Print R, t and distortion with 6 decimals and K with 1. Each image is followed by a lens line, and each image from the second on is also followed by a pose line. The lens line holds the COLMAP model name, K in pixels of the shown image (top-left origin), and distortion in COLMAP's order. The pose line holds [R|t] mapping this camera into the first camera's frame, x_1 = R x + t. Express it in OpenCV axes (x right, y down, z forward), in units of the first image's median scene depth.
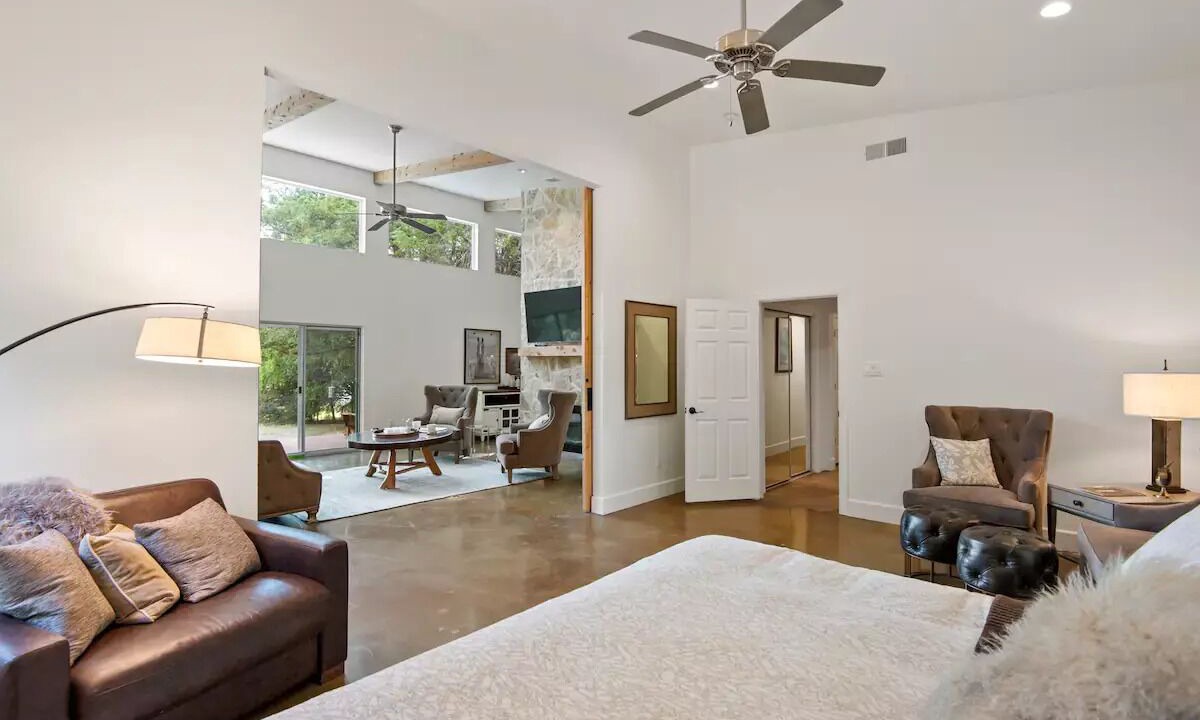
lens RADIAL K [[563.3, 0, 603.5], [0, 563.3, 360.8], [0, 0, 1]] dist [-0.005520, -0.000465]
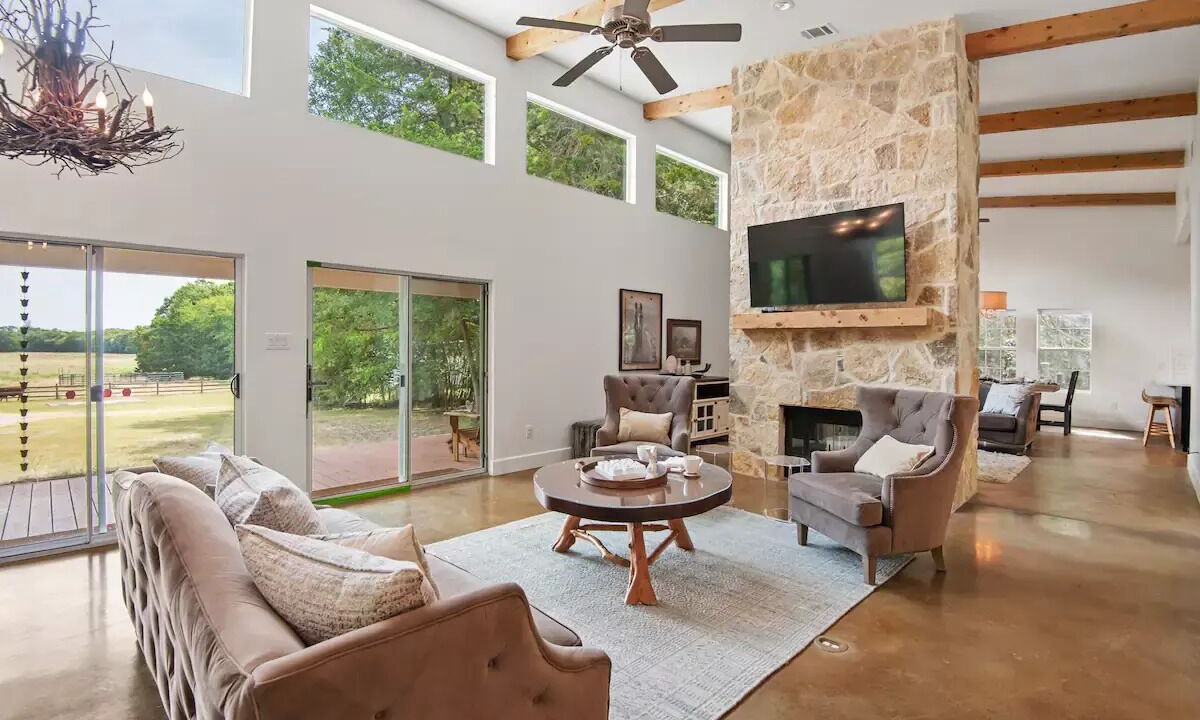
lens RADIAL K [[563.3, 0, 599.0], [0, 563.3, 352.8], [0, 0, 1]] dist [-0.005520, -0.000465]
pose [[0.998478, 0.004824, -0.054946, -0.270745], [-0.003696, 0.999781, 0.020607, 0.006548], [0.055034, -0.020373, 0.998277, 0.367512]]
